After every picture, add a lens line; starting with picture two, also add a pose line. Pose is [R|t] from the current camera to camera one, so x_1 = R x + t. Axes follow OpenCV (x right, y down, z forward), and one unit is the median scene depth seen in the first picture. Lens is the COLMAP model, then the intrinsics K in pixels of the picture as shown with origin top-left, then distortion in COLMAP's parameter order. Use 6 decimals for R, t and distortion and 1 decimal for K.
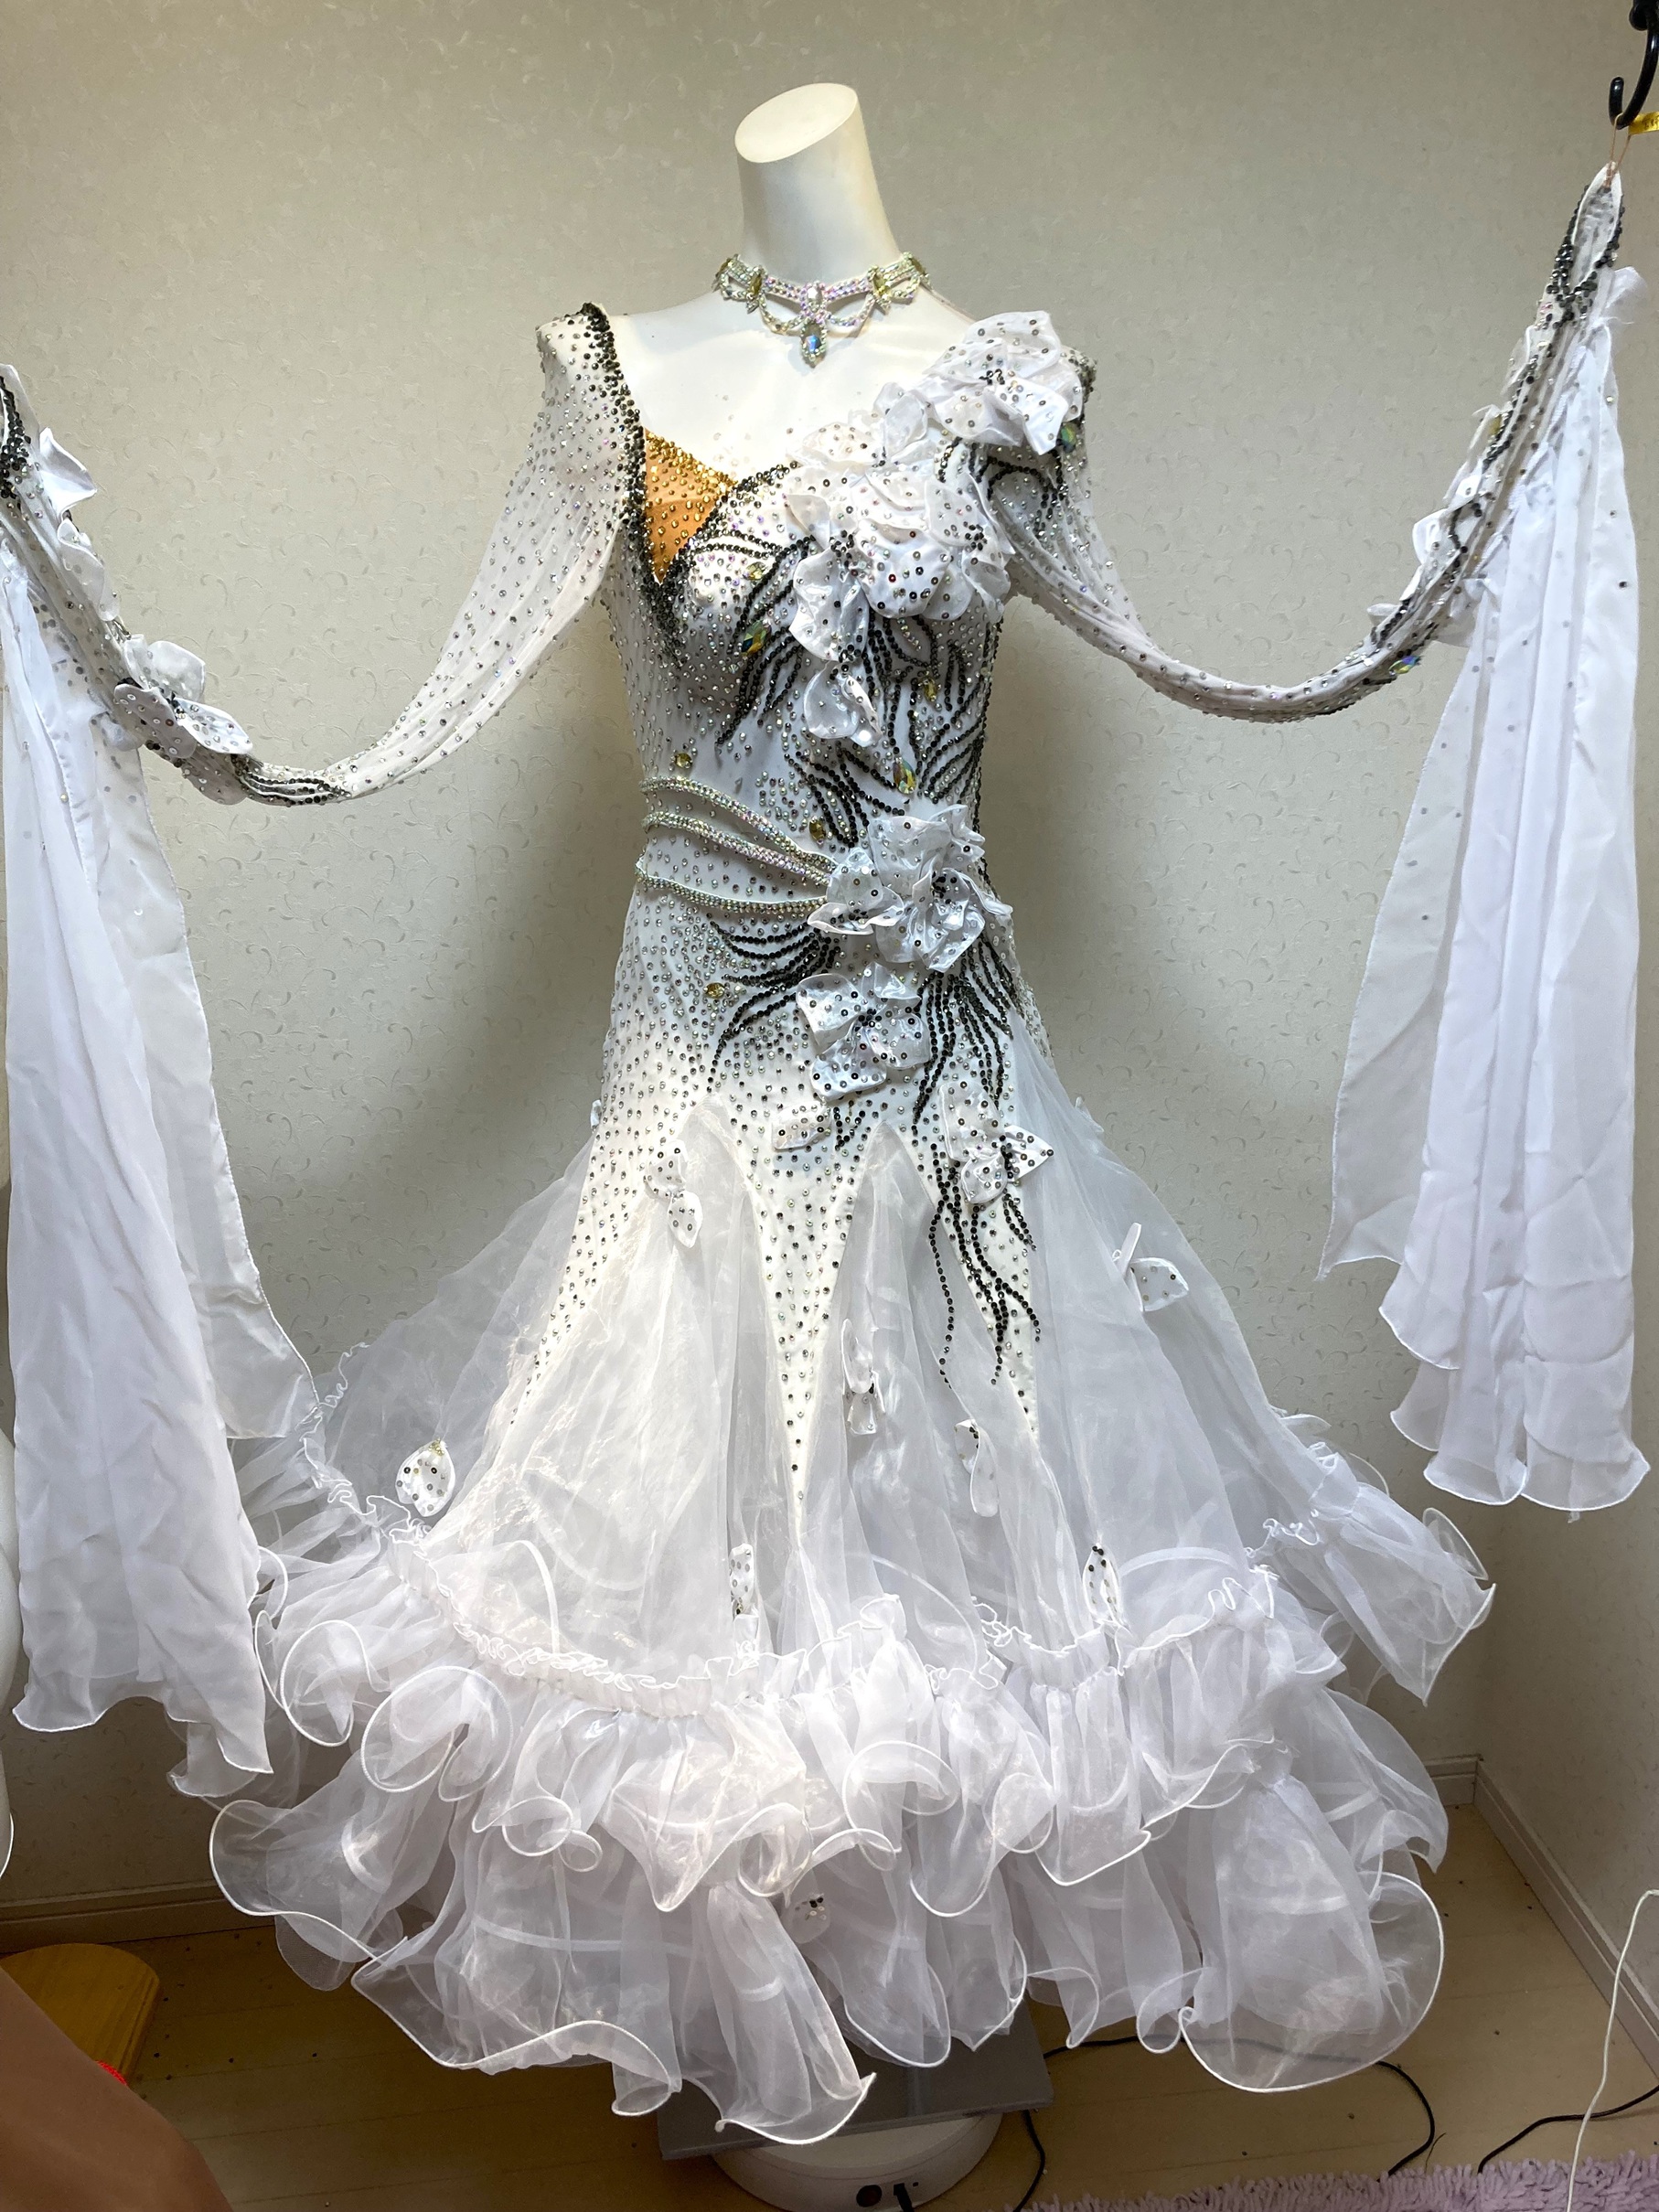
lens RADIAL K [[1774.1, 0, 832.9], [0, 1774.1, 1095.5], [0, 0, 1]] dist [0.083343, -0.189444]
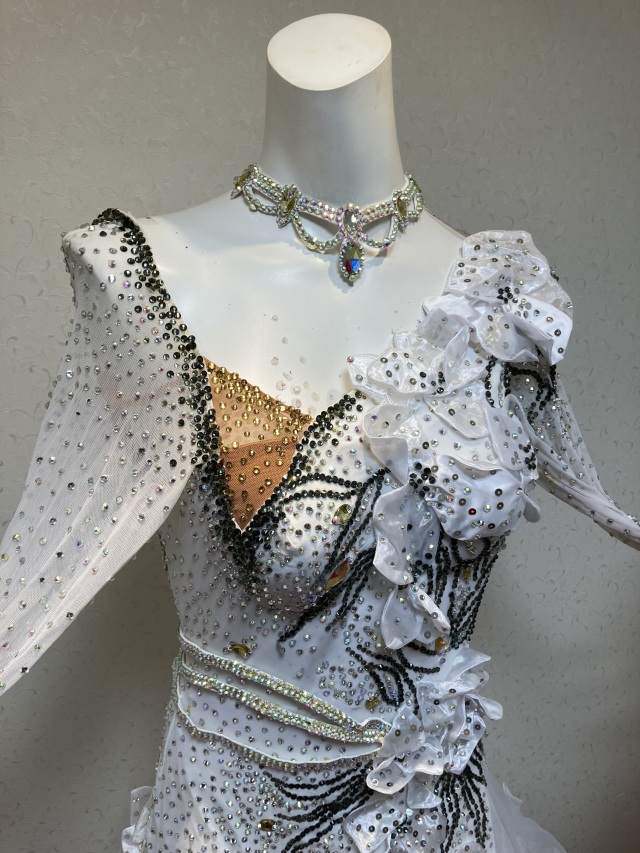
lens RADIAL K [[710.3, 0, 322.2], [0, 710.3, 431.0], [0, 0, 1]] dist [0.054524, -0.096157]
pose [[0.950269, -0.070200, 0.303416, -0.162141], [0.061066, 0.997352, 0.039499, -0.340583], [-0.305385, -0.019006, 0.952039, 0.605367]]
